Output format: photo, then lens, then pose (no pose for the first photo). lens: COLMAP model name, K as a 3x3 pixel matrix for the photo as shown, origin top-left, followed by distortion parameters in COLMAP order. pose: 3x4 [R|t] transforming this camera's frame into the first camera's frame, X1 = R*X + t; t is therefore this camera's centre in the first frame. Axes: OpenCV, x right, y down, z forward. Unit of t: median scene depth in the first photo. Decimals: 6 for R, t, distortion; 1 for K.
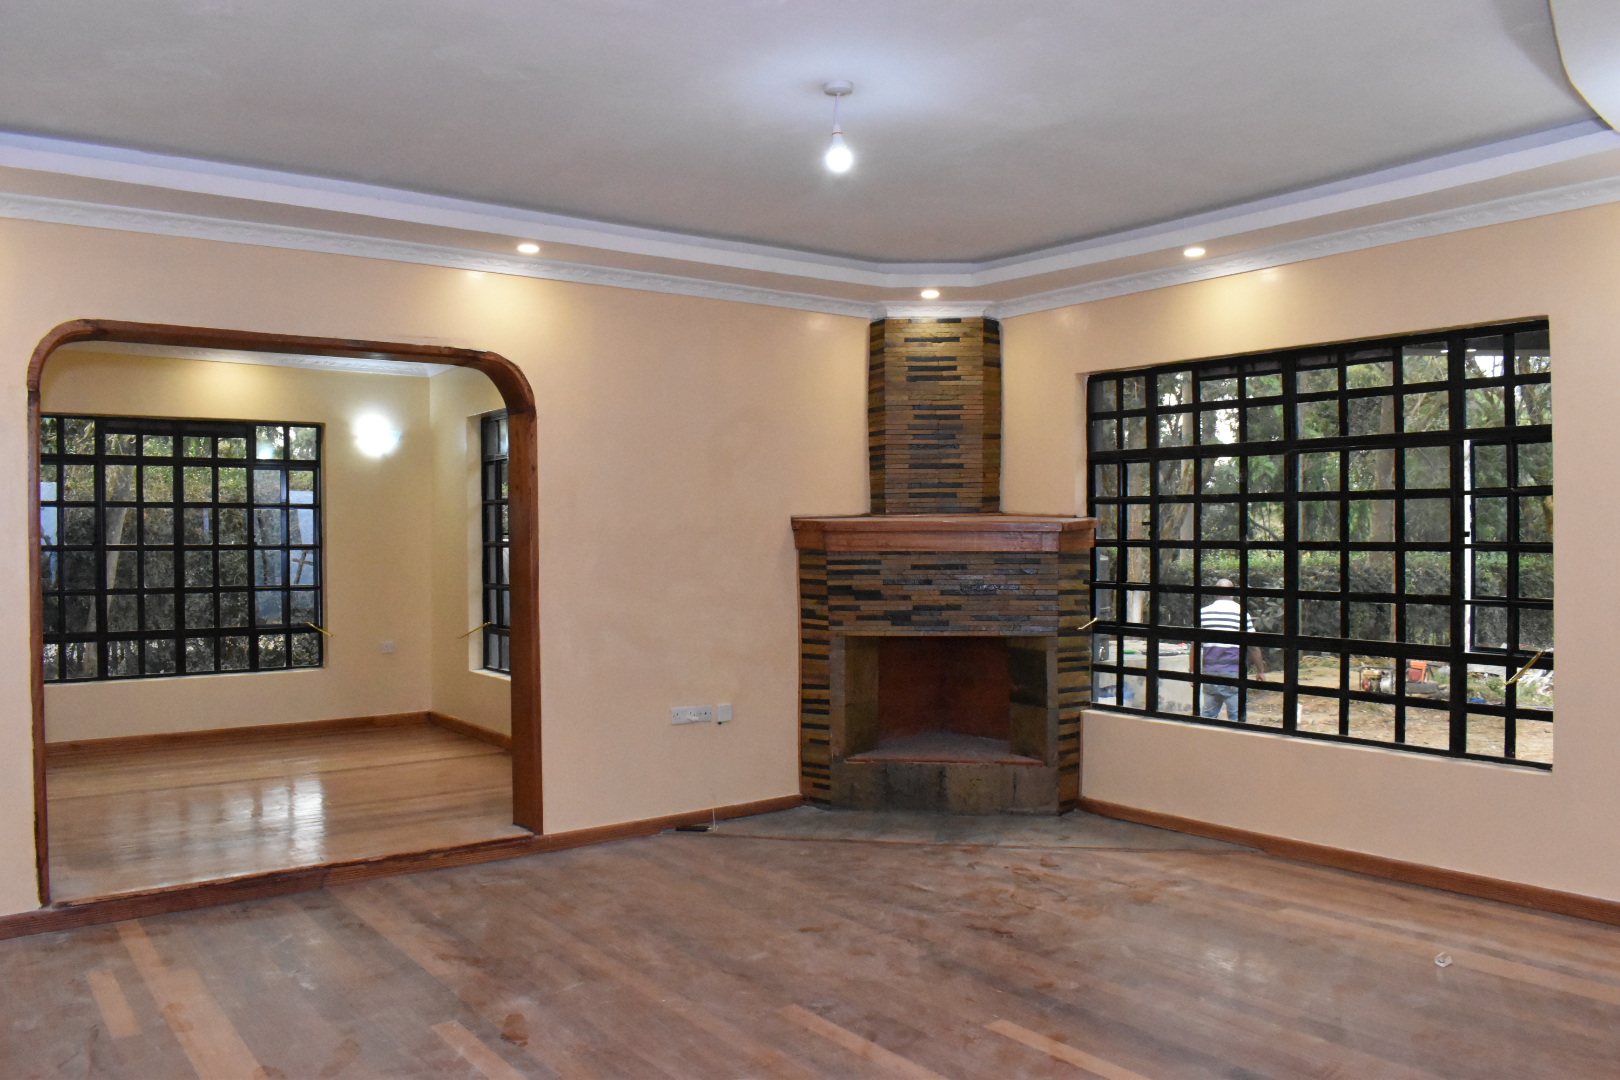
lens RADIAL K [[1246.2, 0, 816.5], [0, 1246.2, 543.7], [0, 0, 1]] dist [-0.101346, 0.020618]
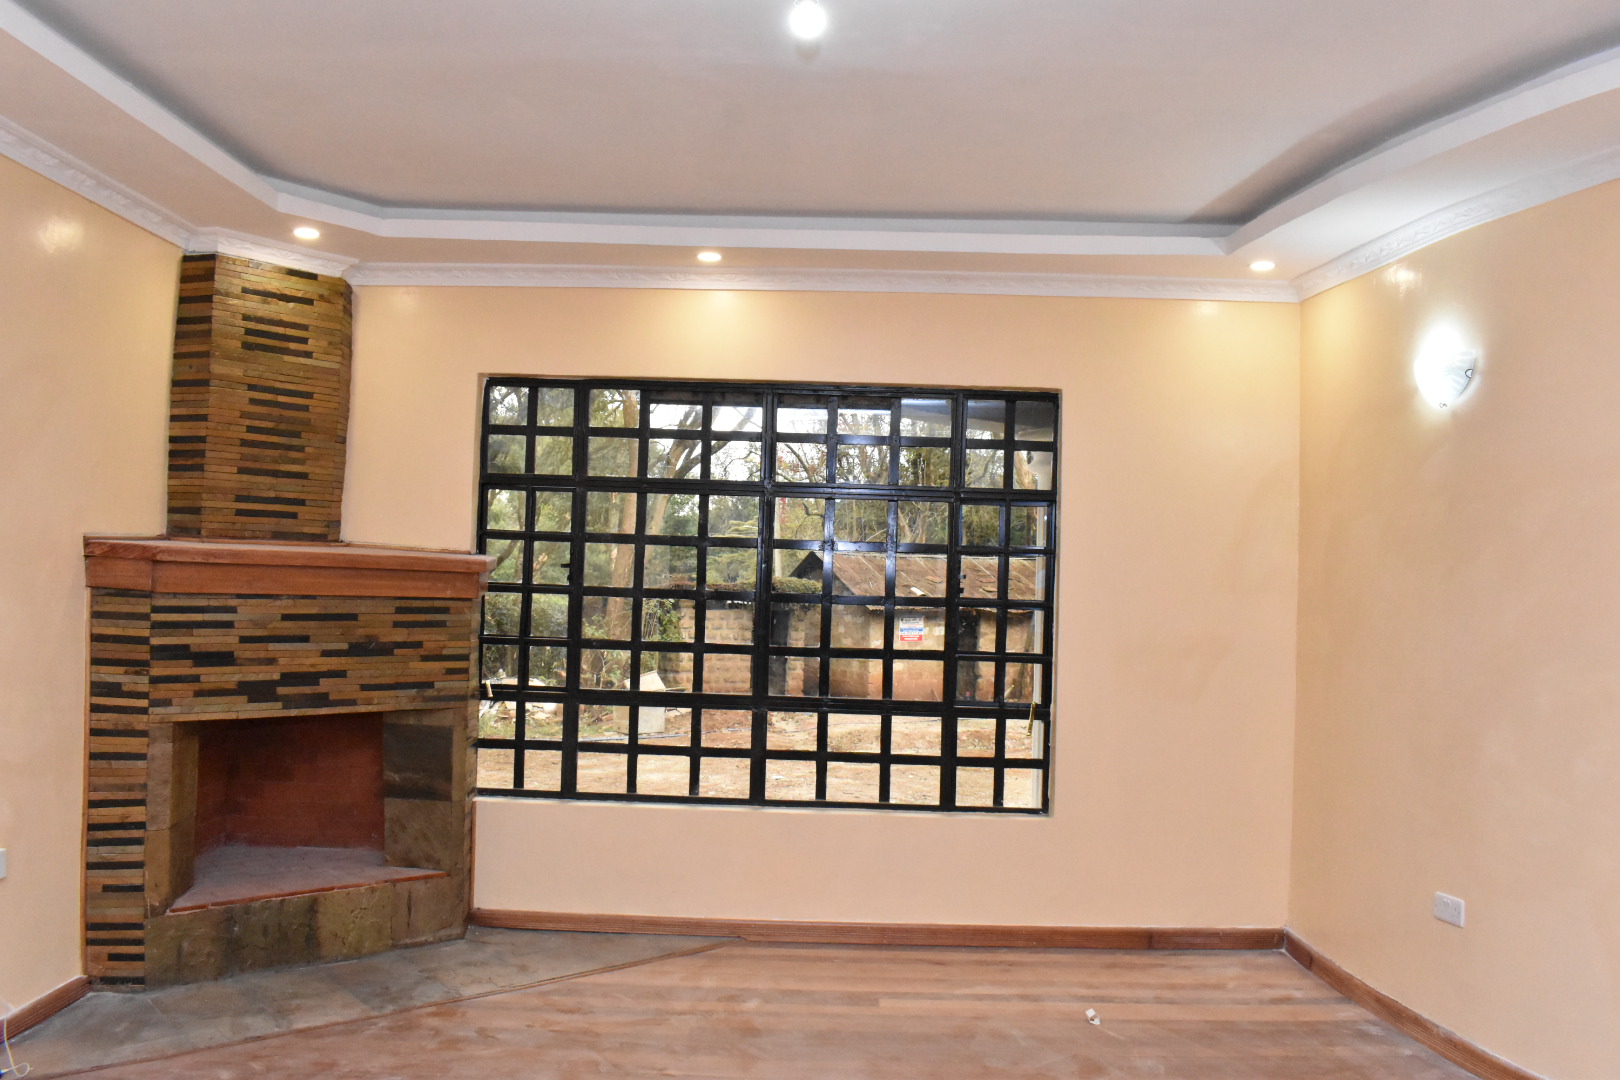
lens RADIAL K [[1246.2, 0, 810.6], [0, 1246.2, 548.3], [0, 0, 1]] dist [-0.101346, 0.020618]
pose [[0.615353, 0.040748, 0.787198, -0.282344], [-0.024892, 0.999169, -0.032263, -0.004911], [-0.787859, 0.000258, 0.615856, 0.351790]]
